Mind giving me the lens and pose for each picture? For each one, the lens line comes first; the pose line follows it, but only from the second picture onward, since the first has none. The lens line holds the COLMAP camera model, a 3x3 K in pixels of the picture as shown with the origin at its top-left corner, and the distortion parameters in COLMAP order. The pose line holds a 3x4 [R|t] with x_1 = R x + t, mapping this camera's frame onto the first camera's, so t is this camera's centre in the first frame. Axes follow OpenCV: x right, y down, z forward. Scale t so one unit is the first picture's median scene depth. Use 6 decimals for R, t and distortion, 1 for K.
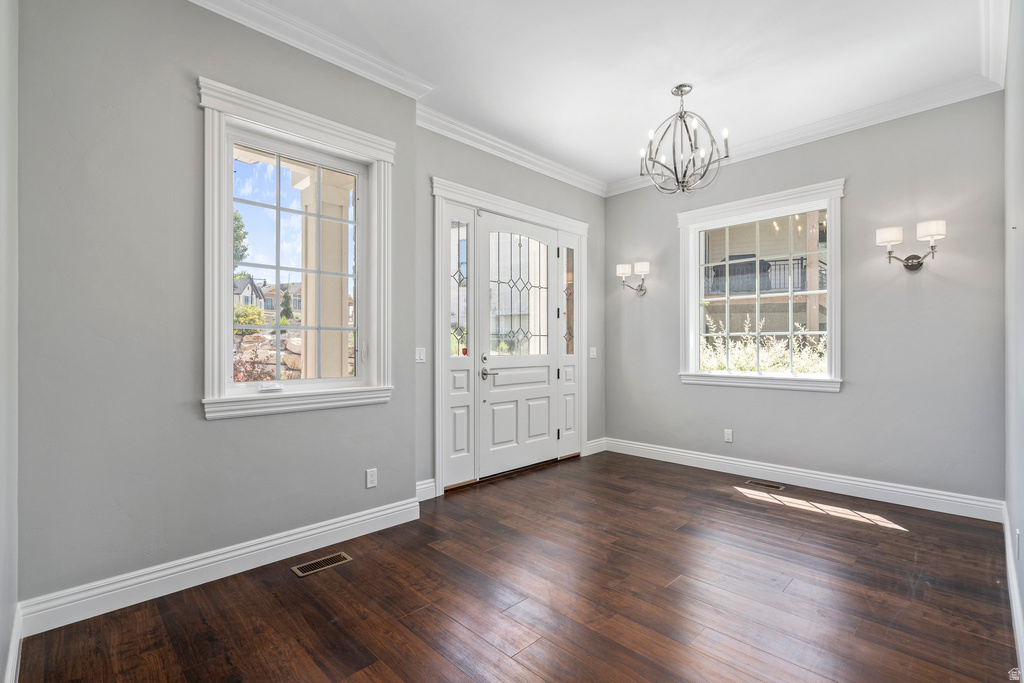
lens RADIAL K [[463.9, 0, 512.0], [0, 463.9, 341.5], [0, 0, 1]] dist [-0.013057, 0.010584]
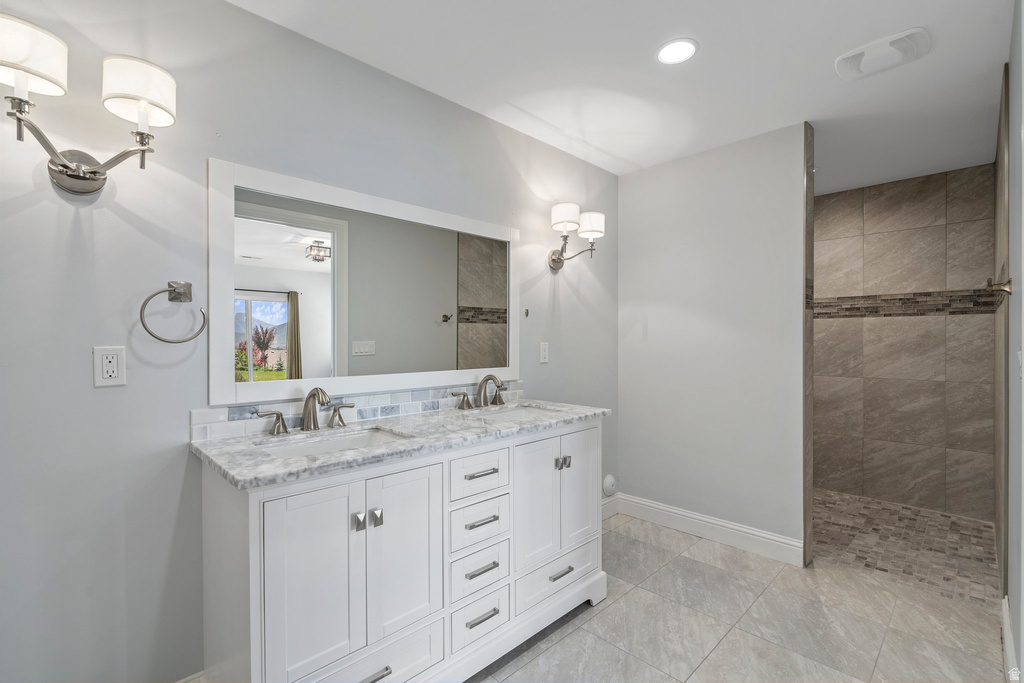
lens RADIAL K [[463.9, 0, 512.0], [0, 463.9, 341.5], [0, 0, 1]] dist [-0.013057, 0.010584]
pose [[0.001538, -0.002963, 0.999994, 0.516249], [-0.000818, 0.999995, 0.002965, -0.038591], [-0.999998, -0.000822, 0.001536, 0.674780]]
